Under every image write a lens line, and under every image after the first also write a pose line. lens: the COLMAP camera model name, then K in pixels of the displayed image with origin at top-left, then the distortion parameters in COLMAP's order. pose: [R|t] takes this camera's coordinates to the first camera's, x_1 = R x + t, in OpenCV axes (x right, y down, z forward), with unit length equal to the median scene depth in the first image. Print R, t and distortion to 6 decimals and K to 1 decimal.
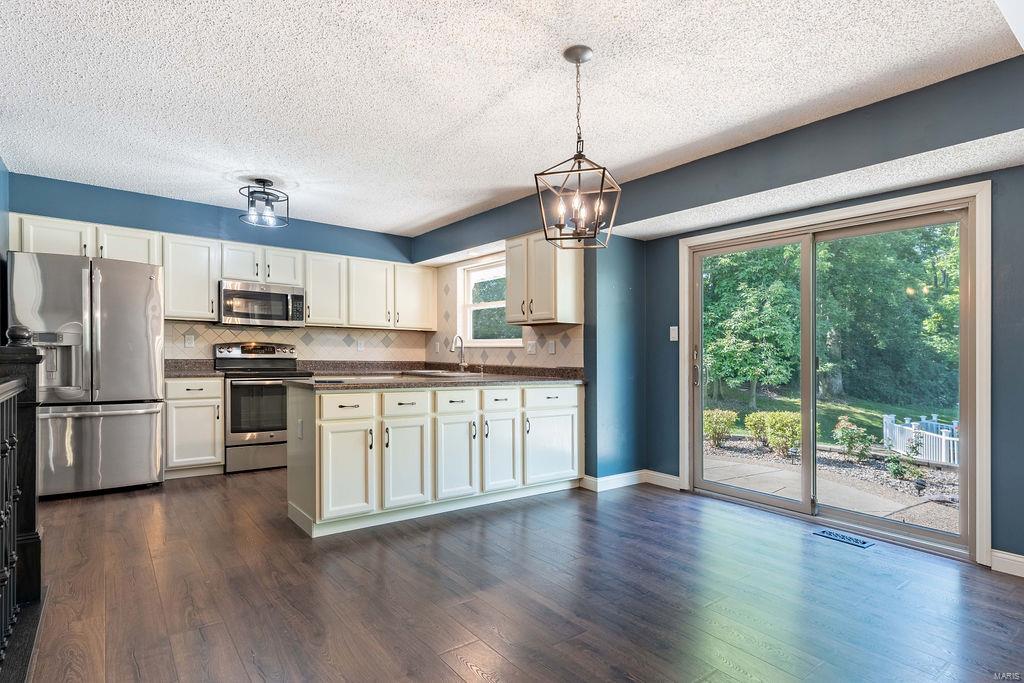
lens RADIAL K [[529.2, 0, 509.7], [0, 529.2, 361.6], [0, 0, 1]] dist [0.002031, -0.000016]
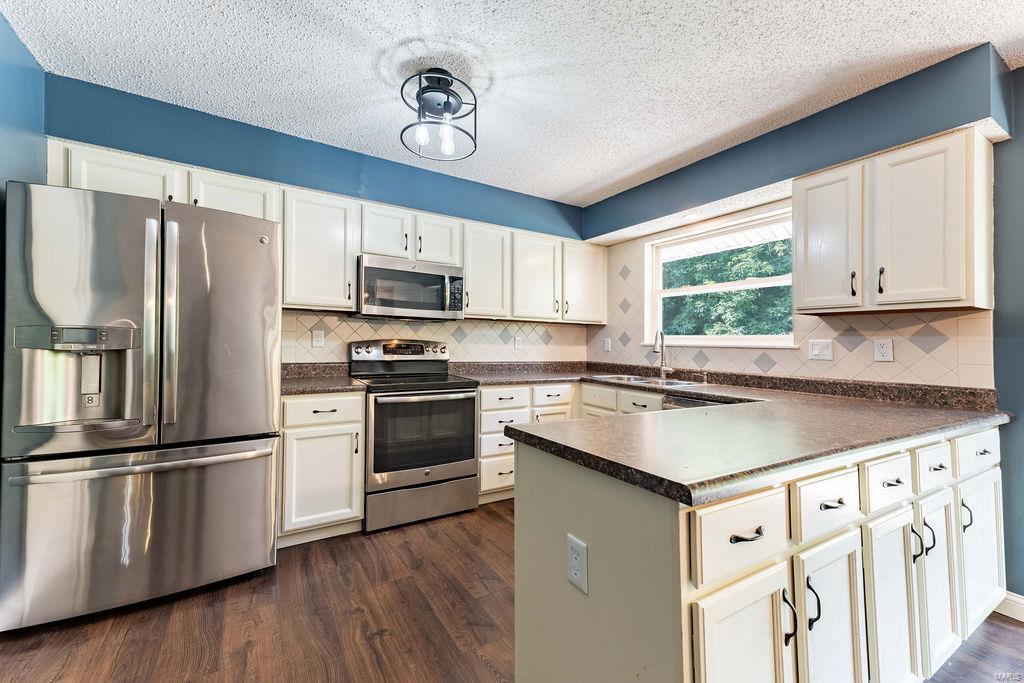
lens RADIAL K [[415.5, 0, 512.0], [0, 415.5, 341.5], [0, 0, 1]] dist [0.023864, -0.000122]
pose [[0.994919, 0.002380, -0.100653, -0.283606], [-0.004331, 0.999807, -0.019167, -0.024980], [0.100587, 0.019505, 0.994737, 0.459427]]
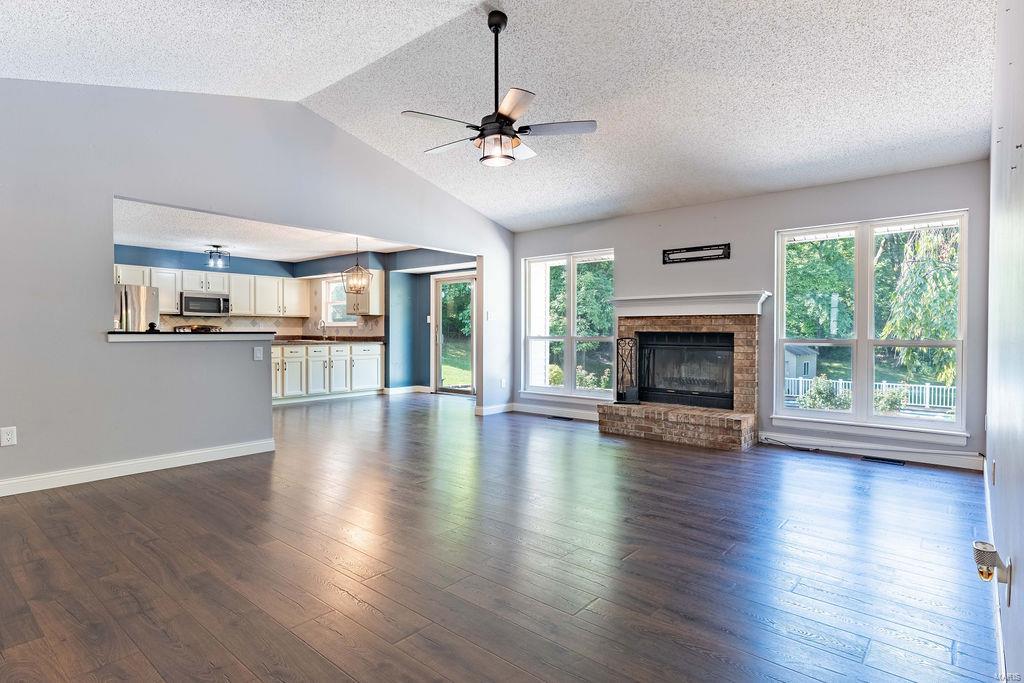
lens RADIAL K [[541.2, 0, 523.7], [0, 541.2, 314.8], [0, 0, 1]] dist [0.005553, 0.000255]
pose [[0.973073, -0.006502, 0.230404, 0.167215], [0.016003, 0.999096, -0.039392, 0.018085], [-0.229939, 0.042019, 0.972297, -1.084934]]
